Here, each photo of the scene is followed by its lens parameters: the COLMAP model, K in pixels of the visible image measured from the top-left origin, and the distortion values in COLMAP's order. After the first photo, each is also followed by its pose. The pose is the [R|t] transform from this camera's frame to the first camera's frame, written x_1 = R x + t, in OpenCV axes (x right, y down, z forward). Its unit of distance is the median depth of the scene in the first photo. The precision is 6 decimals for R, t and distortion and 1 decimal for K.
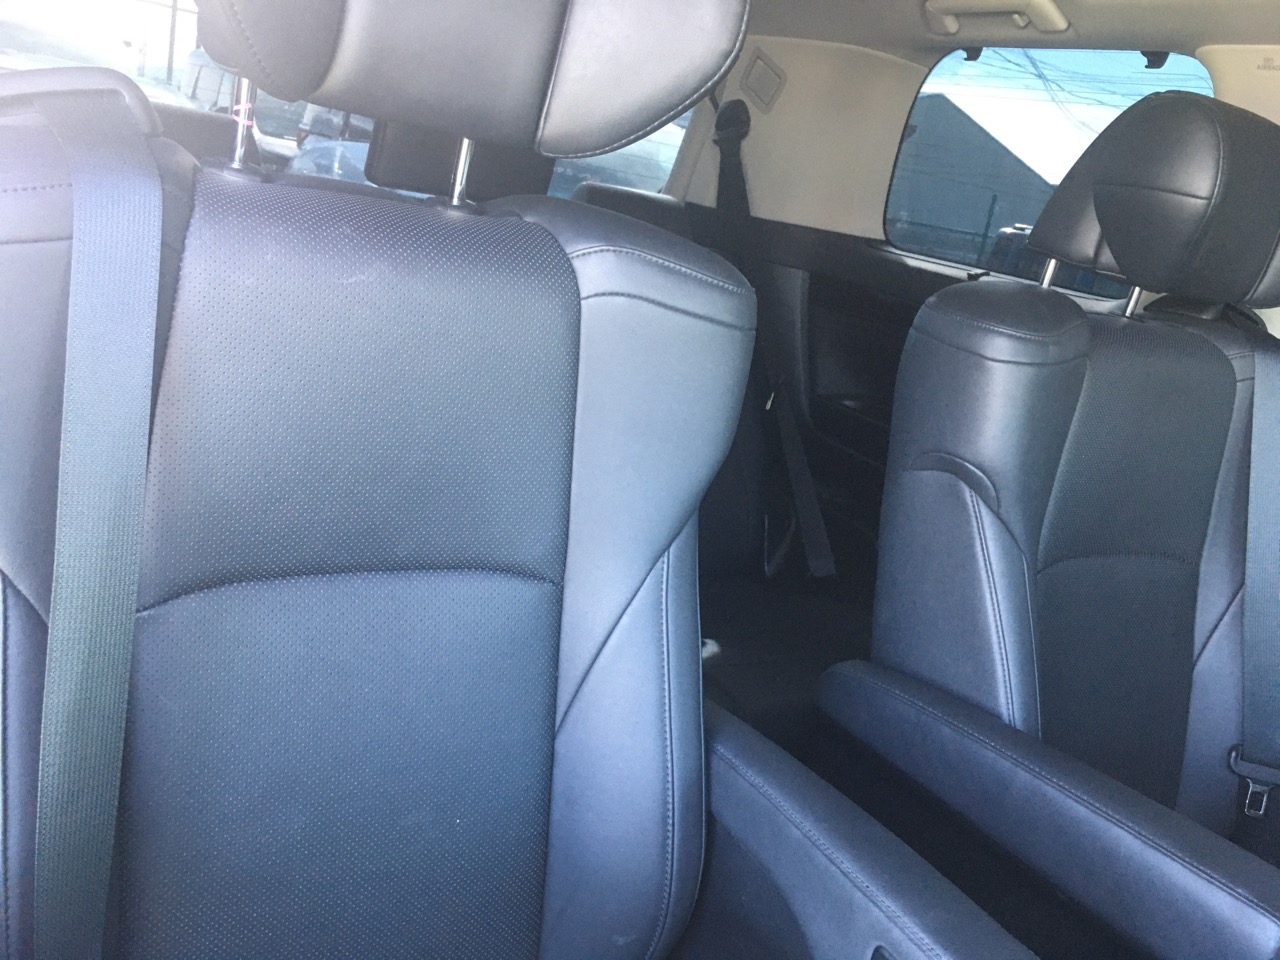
lens RADIAL K [[1088.2, 0, 640.0], [0, 1088.2, 480.0], [0, 0, 1]] dist [0.070055, -0.110636]
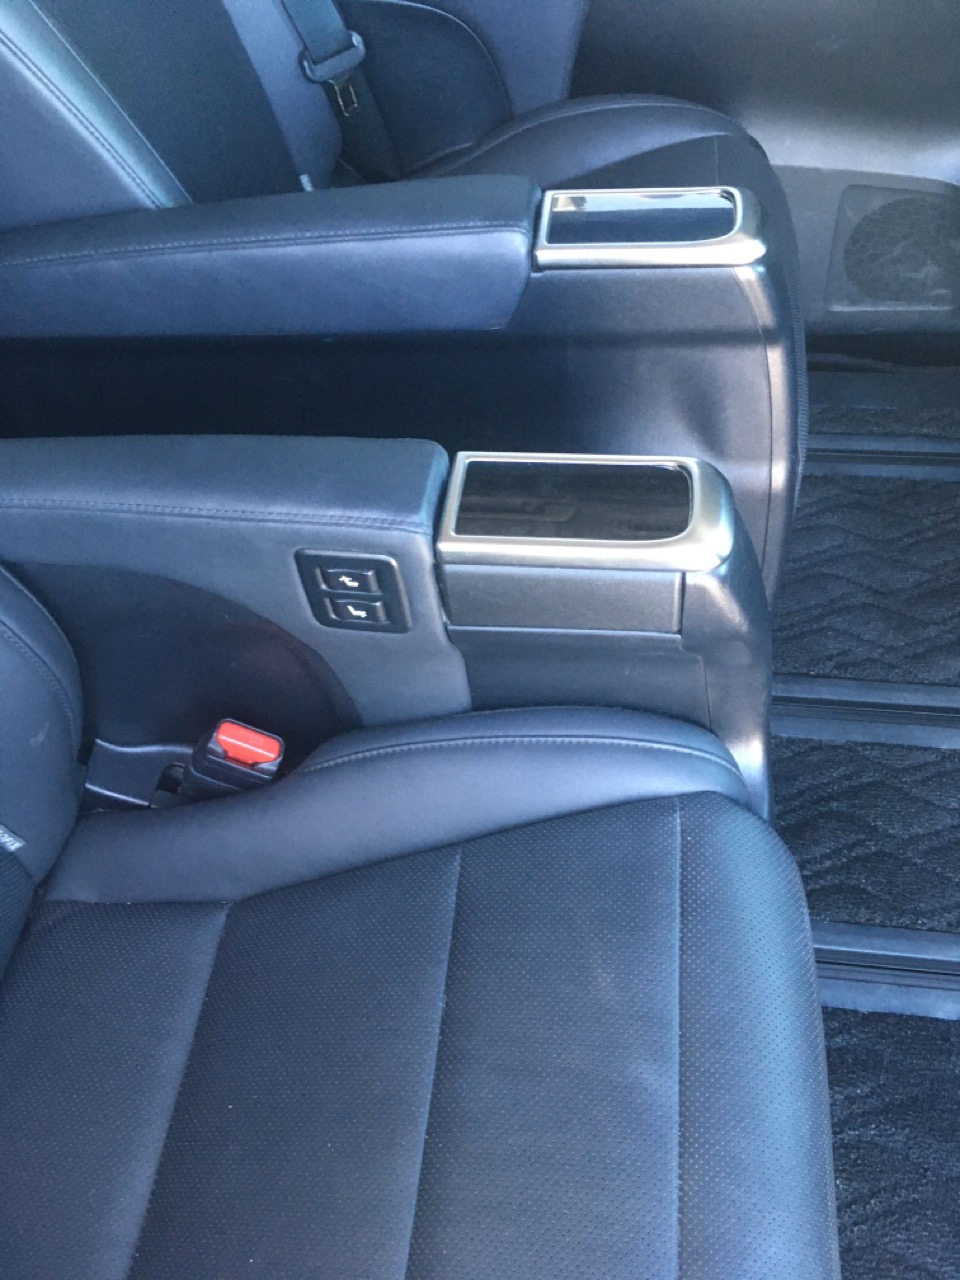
lens RADIAL K [[1088.2, 0, 480.0], [0, 1088.2, 640.0], [0, 0, 1]] dist [0.070055, -0.110636]
pose [[0.585477, -0.755862, 0.293069, -0.009714], [0.403997, 0.585453, 0.702874, -0.079452], [-0.702853, -0.293117, 0.648135, 0.234681]]
